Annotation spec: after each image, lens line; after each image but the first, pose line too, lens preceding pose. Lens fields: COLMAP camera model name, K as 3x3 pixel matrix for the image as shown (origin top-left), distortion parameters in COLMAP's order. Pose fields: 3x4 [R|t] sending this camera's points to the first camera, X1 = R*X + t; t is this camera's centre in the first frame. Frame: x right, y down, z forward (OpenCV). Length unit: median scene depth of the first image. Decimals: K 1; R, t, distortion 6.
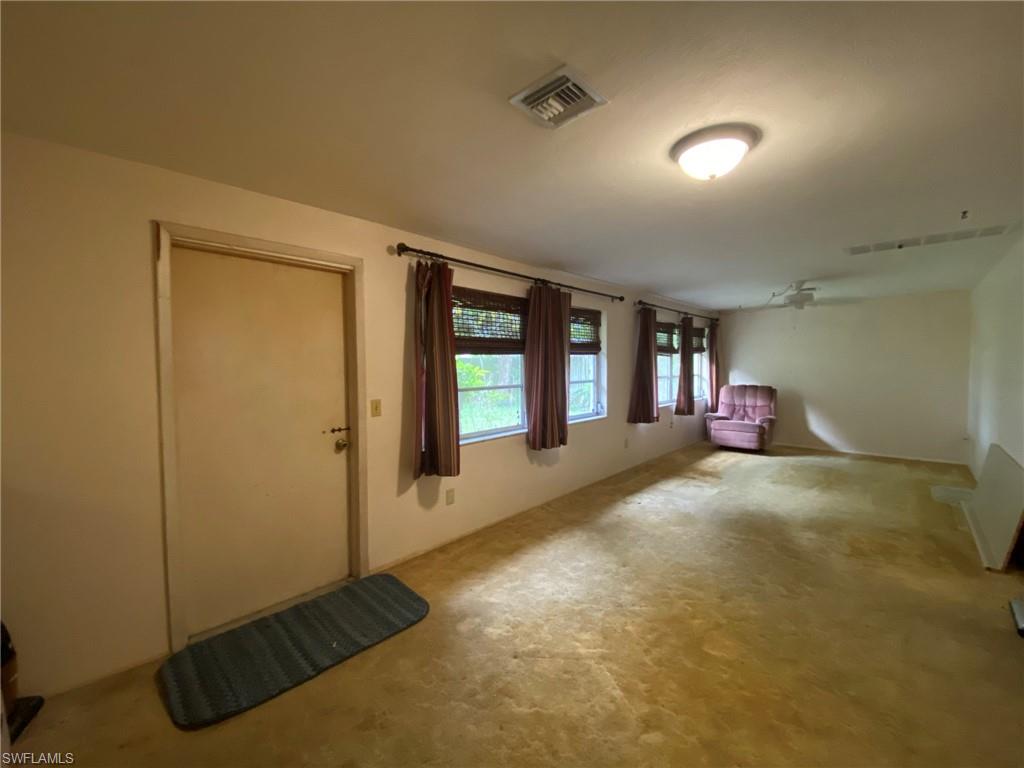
lens RADIAL K [[411.6, 0, 511.0], [0, 411.6, 377.4], [0, 0, 1]] dist [0.002068, -0.013090]
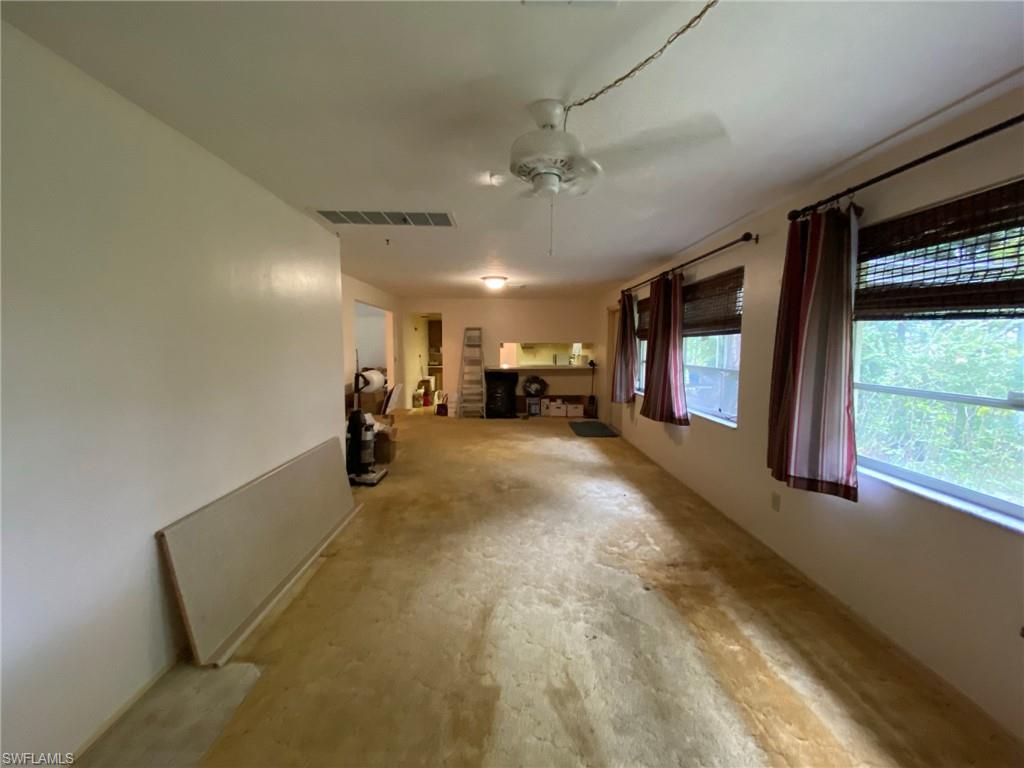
lens RADIAL K [[411.6, 0, 511.0], [0, 411.6, 377.4], [0, 0, 1]] dist [0.002068, -0.013090]
pose [[-0.708278, 0.083029, -0.701034, 0.839396], [-0.004963, 0.992449, 0.122558, -0.049872], [0.705916, 0.090285, -0.702518, 1.095708]]
